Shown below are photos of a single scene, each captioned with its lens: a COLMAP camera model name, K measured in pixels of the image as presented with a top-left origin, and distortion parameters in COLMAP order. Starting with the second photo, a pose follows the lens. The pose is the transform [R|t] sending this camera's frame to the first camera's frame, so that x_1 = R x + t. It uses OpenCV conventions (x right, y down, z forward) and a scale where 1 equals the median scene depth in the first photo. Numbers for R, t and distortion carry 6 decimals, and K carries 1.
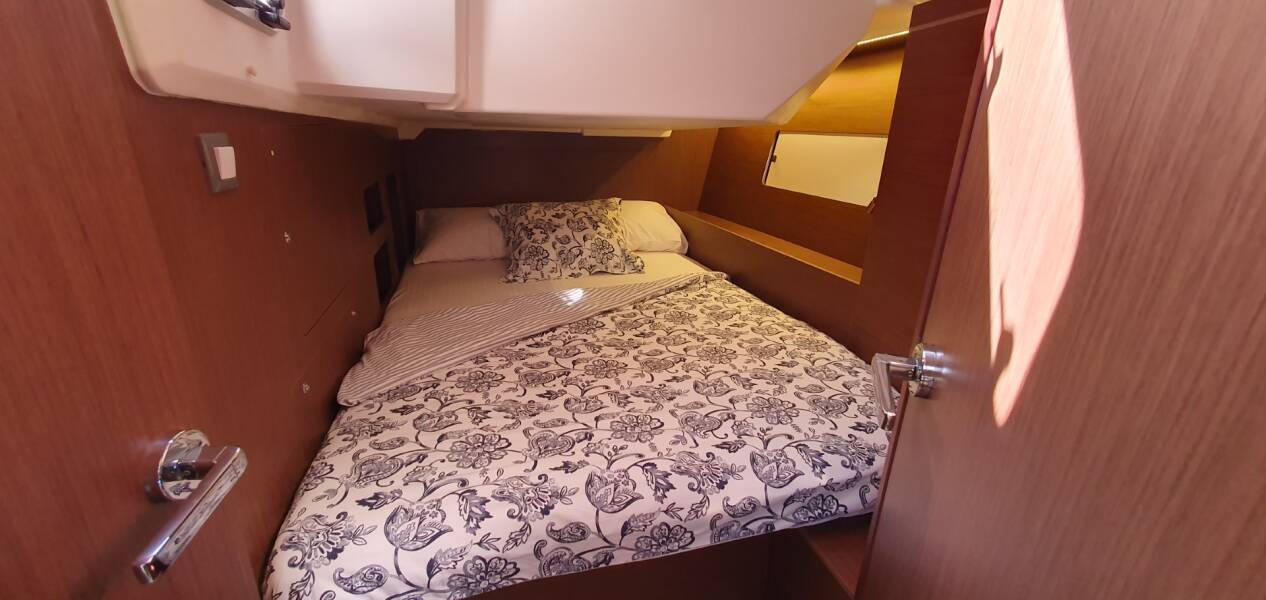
lens RADIAL K [[502.5, 0, 633.0], [0, 502.5, 300.0], [0, 0, 1]] dist [0.000945, 0.000026]
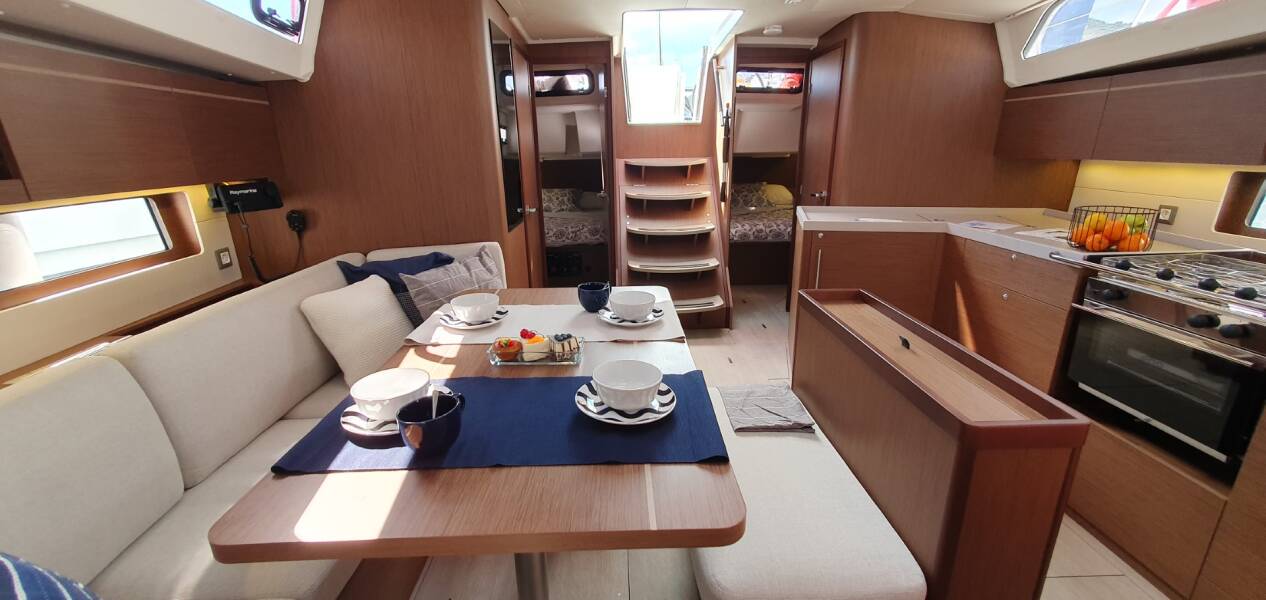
lens RADIAL K [[502.5, 0, 633.0], [0, 502.5, 300.0], [0, 0, 1]] dist [0.000945, 0.000026]
pose [[0.967742, 0.044385, -0.248002, -0.070518], [-0.054276, 0.997974, -0.033189, 1.424332], [0.246027, 0.045579, 0.968191, -4.414682]]
